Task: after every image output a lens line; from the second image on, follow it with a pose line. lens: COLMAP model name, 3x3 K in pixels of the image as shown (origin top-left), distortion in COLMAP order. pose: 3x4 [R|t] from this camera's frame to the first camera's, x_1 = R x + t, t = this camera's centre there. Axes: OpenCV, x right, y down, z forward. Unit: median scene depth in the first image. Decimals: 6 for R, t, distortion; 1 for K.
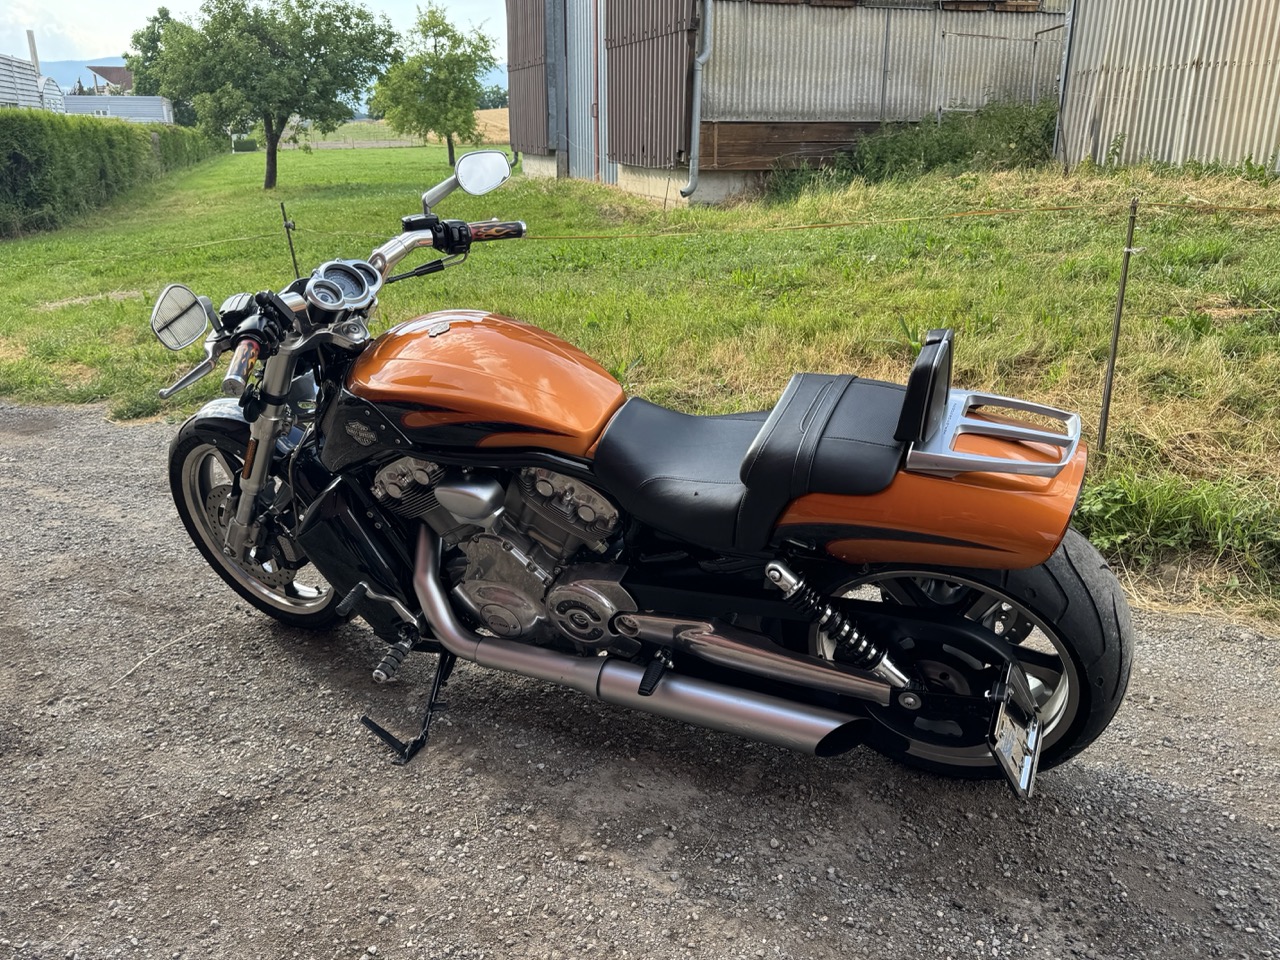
lens RADIAL K [[1062.4, 0, 632.2], [0, 1062.4, 488.3], [0, 0, 1]] dist [0.071188, 0.001329]
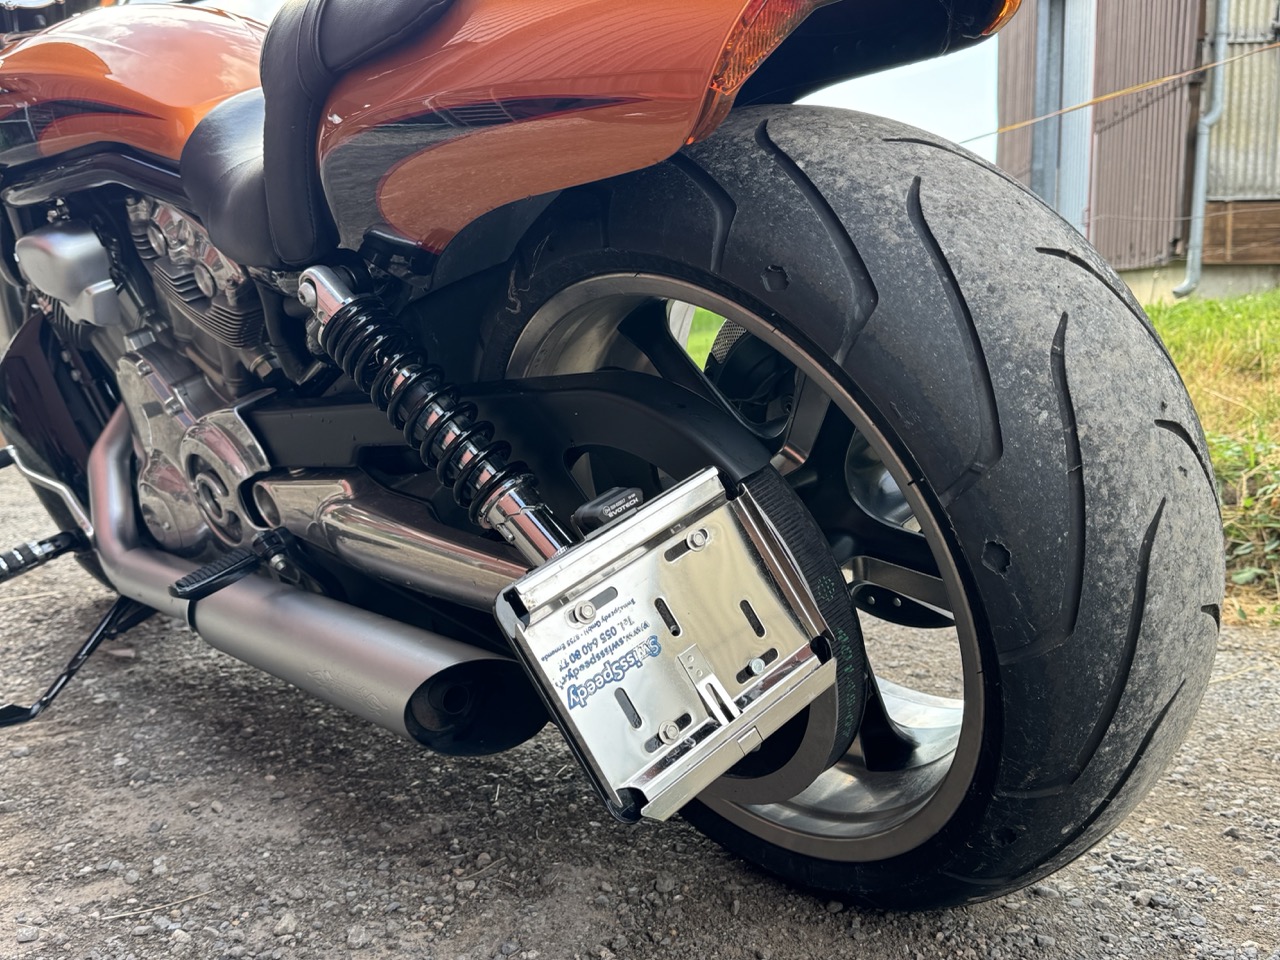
lens RADIAL K [[1304.5, 0, 643.3], [0, 1304.5, 479.0], [0, 0, 1]] dist [0.009720, 0.000000]
pose [[0.913294, 0.042340, -0.405094, 0.083089], [-0.121058, 0.977854, -0.170725, 0.040133], [0.388894, 0.204963, 0.898194, 0.096125]]
